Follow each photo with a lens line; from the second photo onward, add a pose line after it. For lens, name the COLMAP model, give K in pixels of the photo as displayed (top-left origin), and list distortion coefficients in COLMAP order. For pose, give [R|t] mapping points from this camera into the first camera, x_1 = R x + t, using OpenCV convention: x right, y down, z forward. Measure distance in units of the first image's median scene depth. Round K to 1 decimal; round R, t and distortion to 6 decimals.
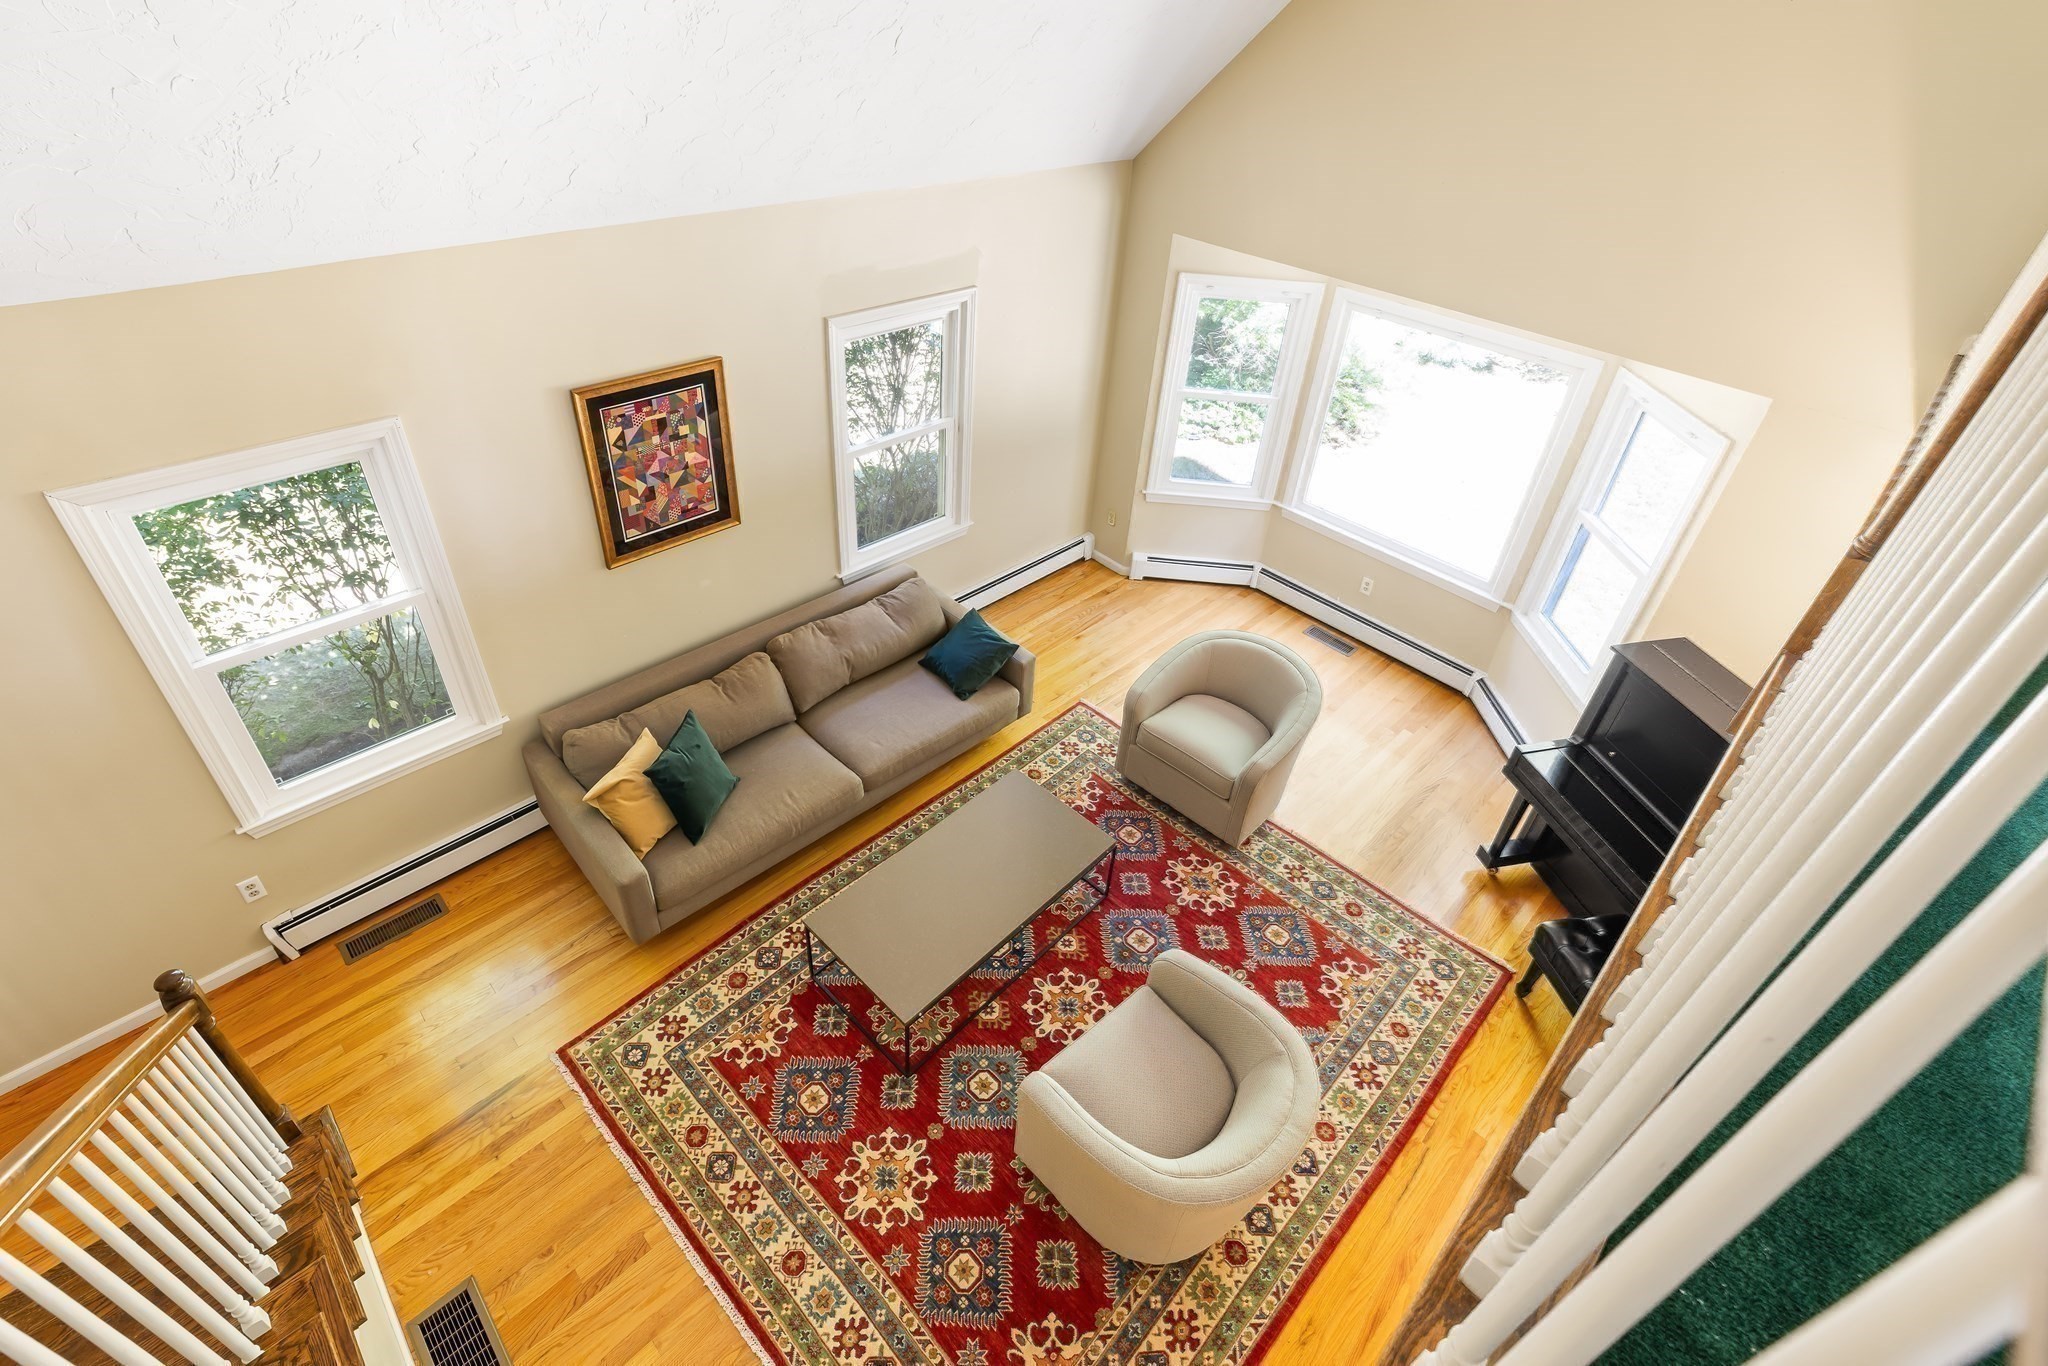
lens RADIAL K [[943.8, 0, 1011.4], [0, 943.8, 610.1], [0, 0, 1]] dist [0.001960, -0.000711]
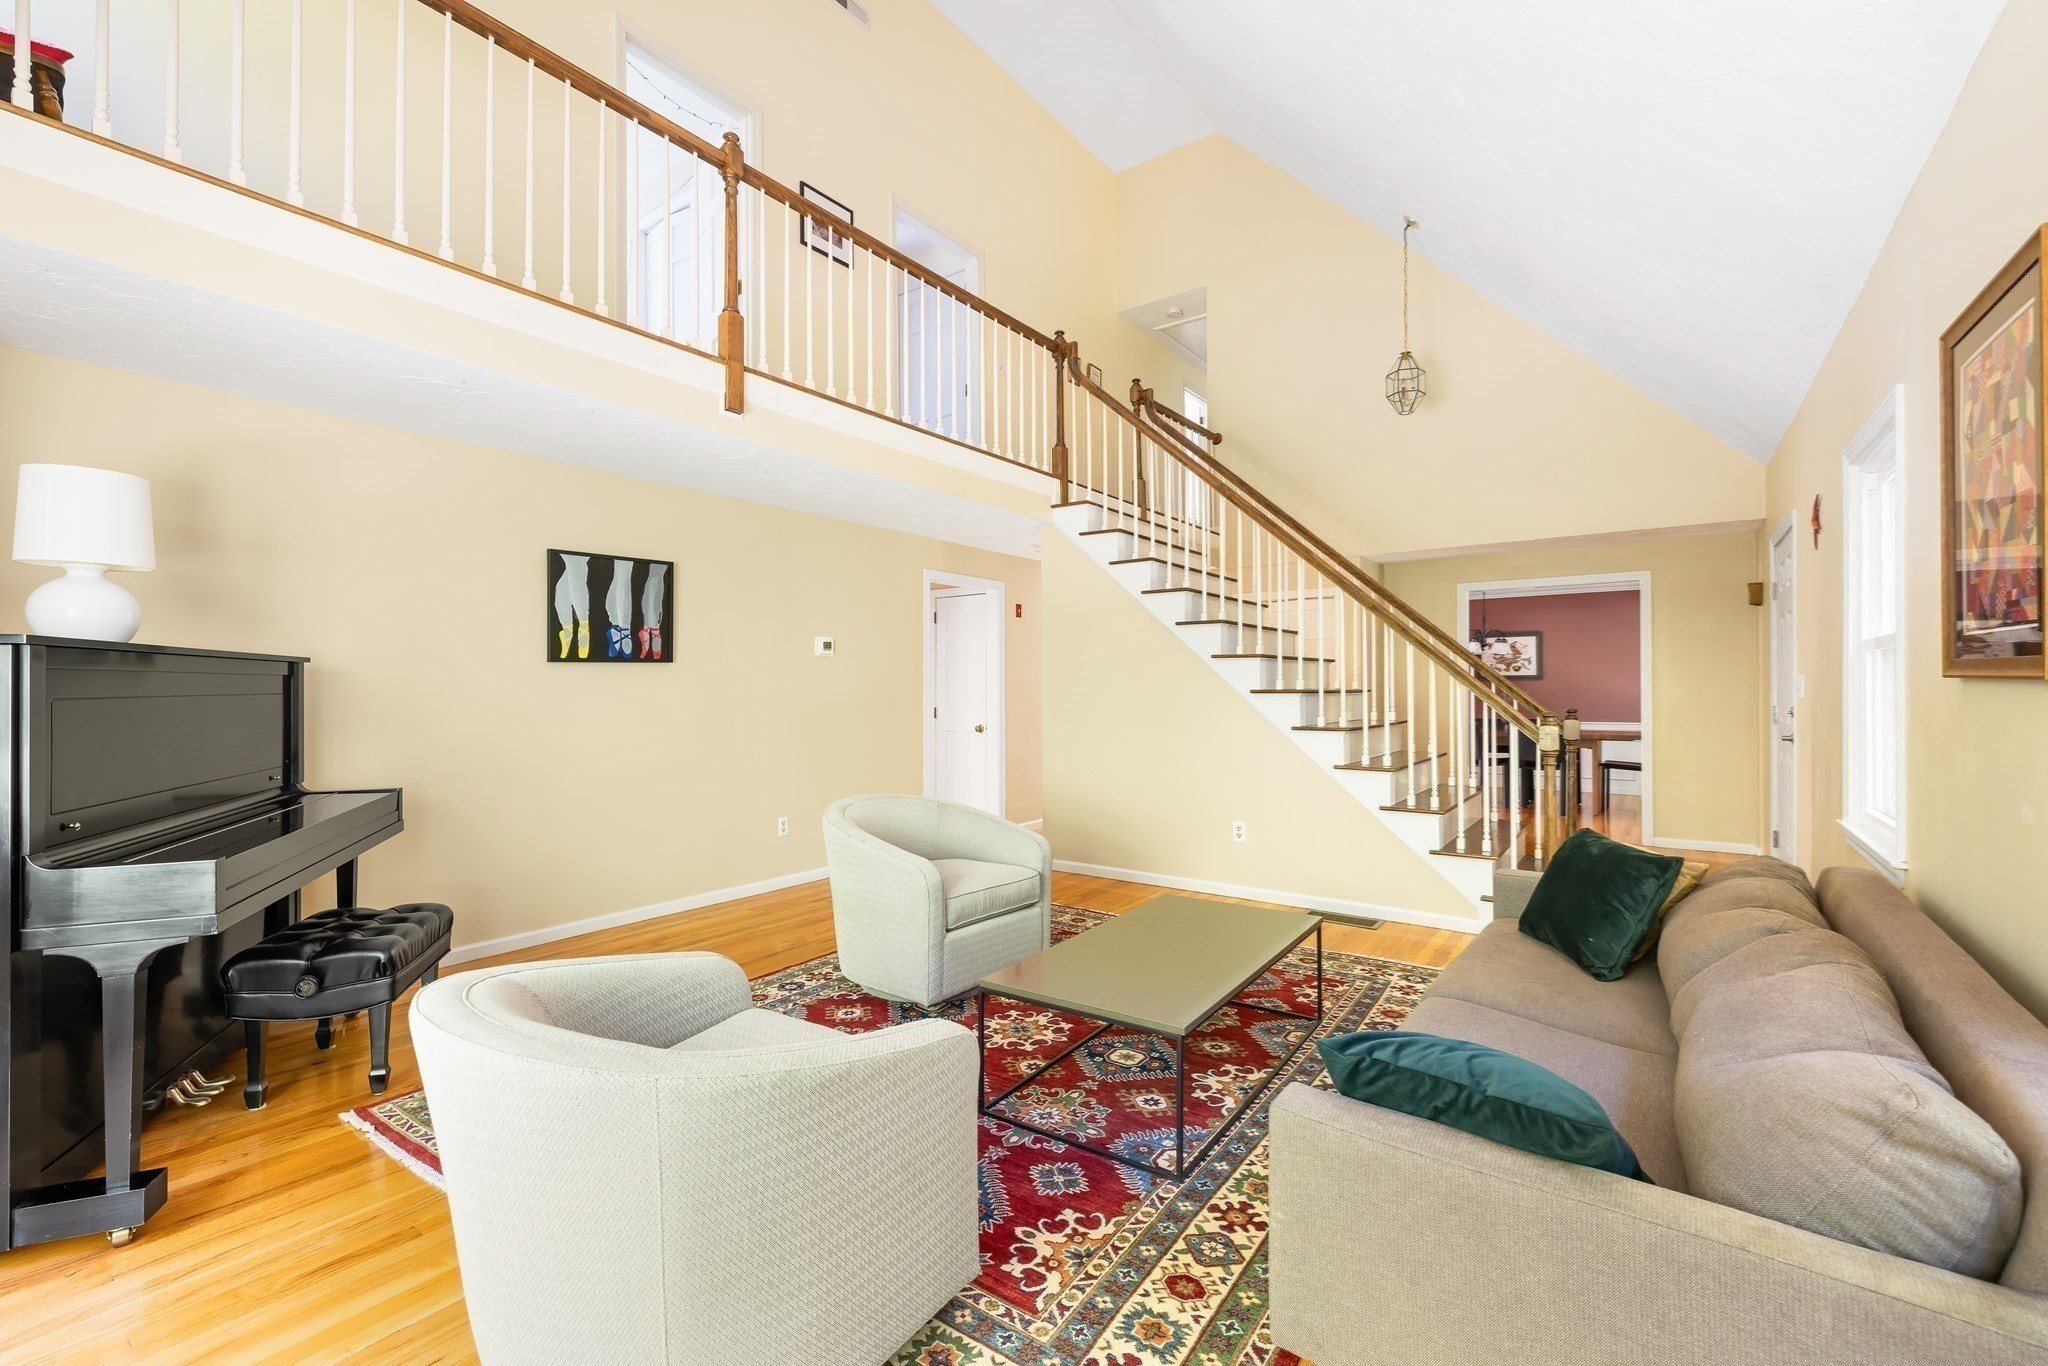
lens RADIAL K [[865.3, 0, 1015.2], [0, 865.3, 684.0], [0, 0, 1]] dist [0.000641, -0.000423]
pose [[-0.985938, -0.054692, -0.157907, 0.213746], [-0.134991, 0.817657, 0.559656, -0.279388], [0.098505, 0.573103, -0.813542, 1.521002]]
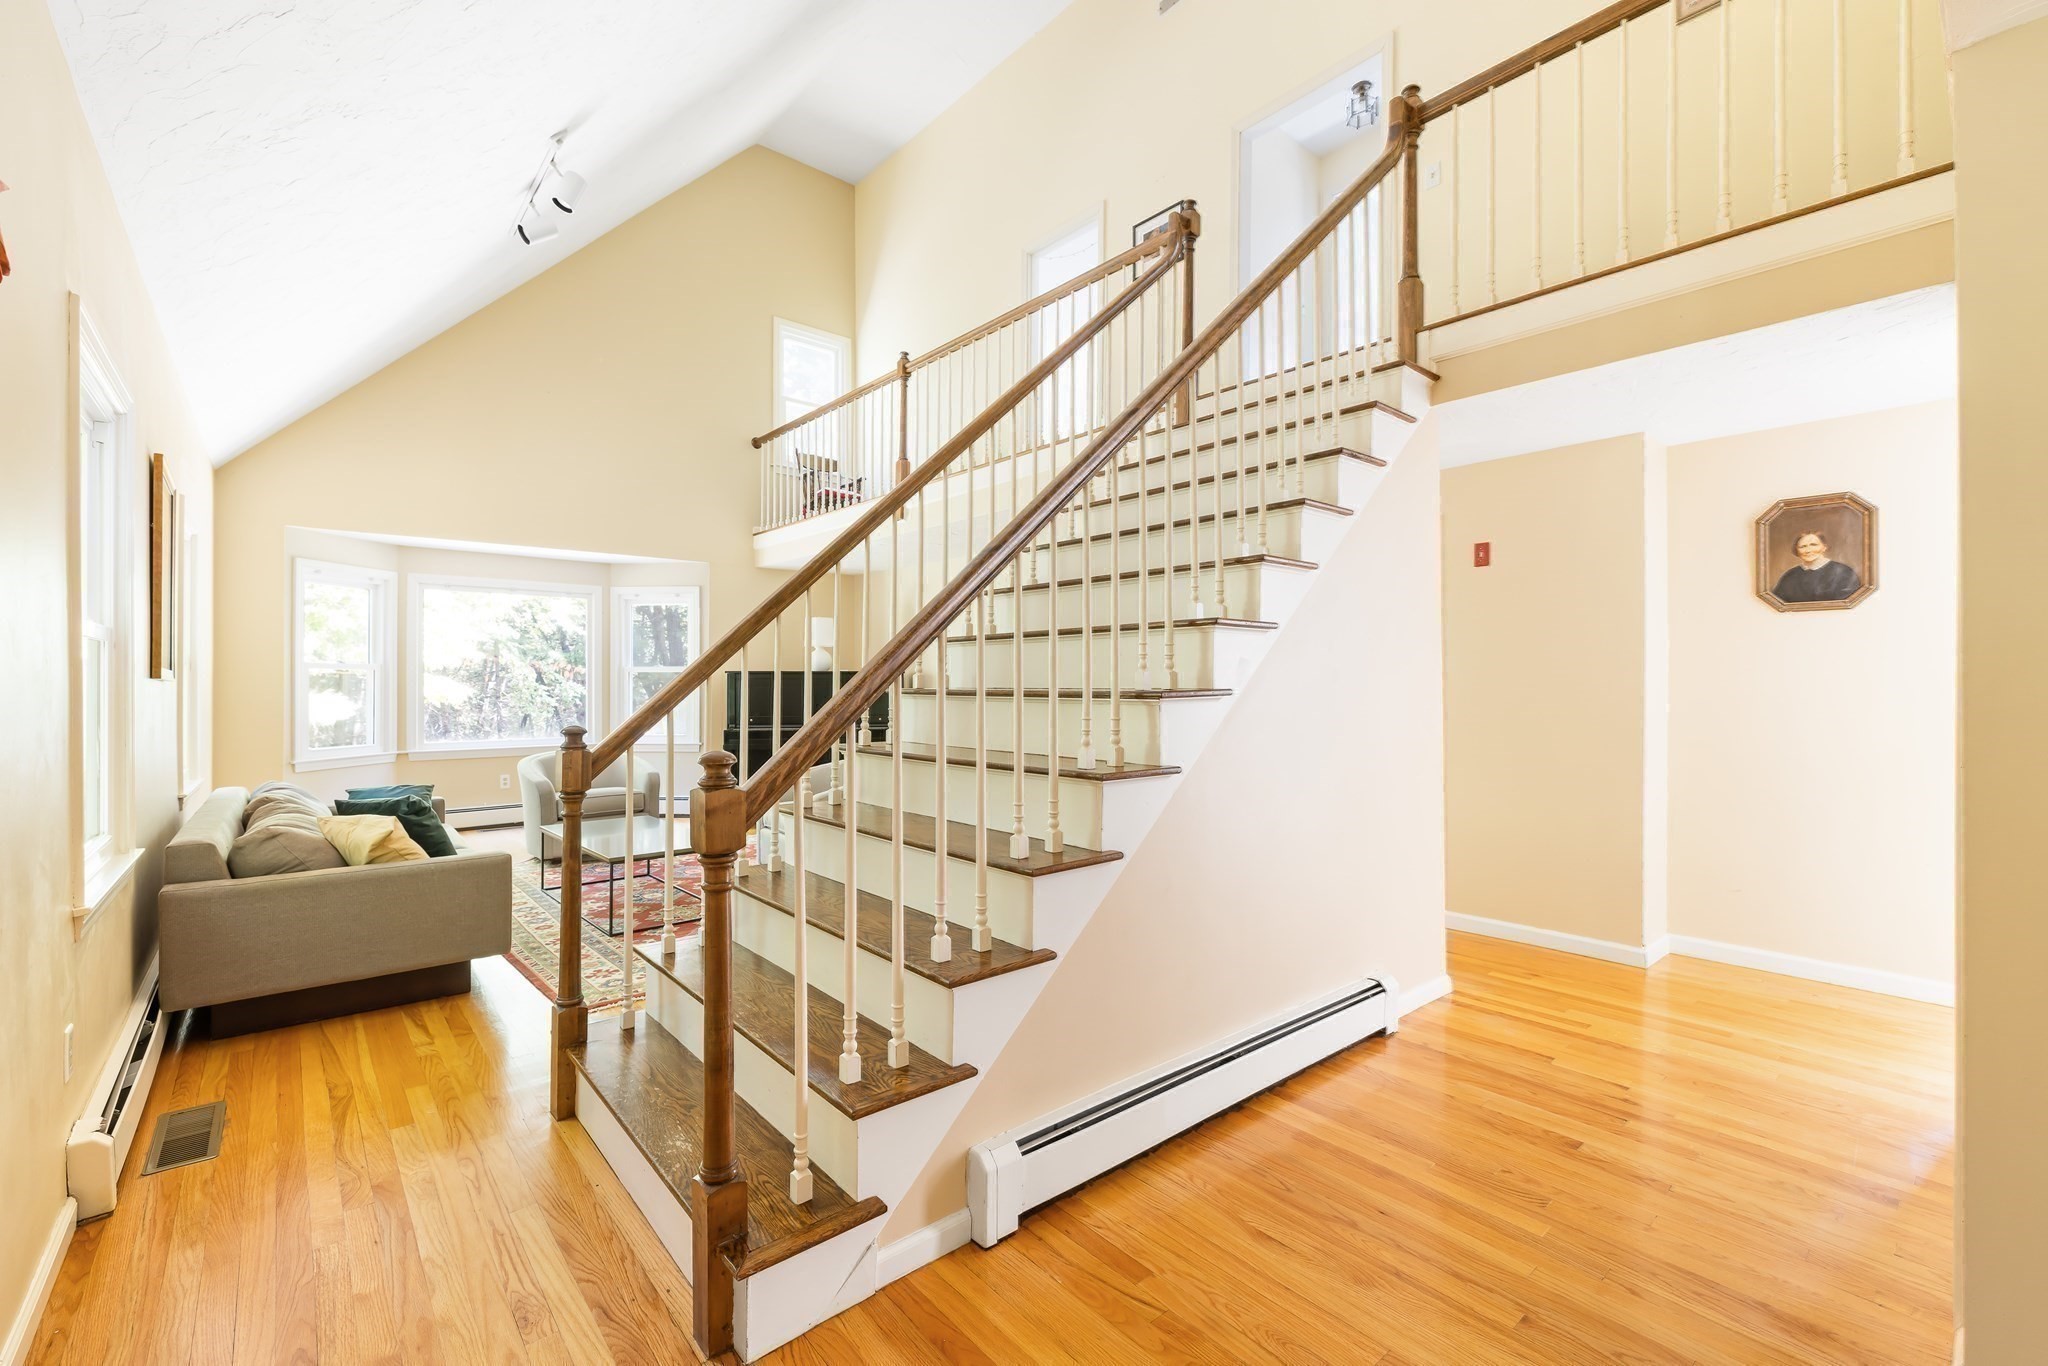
lens RADIAL K [[865.3, 0, 1014.2], [0, 865.3, 681.2], [0, 0, 1]] dist [0.000641, -0.000423]
pose [[0.071467, -0.053498, 0.996007, -1.267272], [0.578836, 0.815441, 0.002266, 0.441150], [-0.812306, 0.576363, 0.089244, 0.357257]]
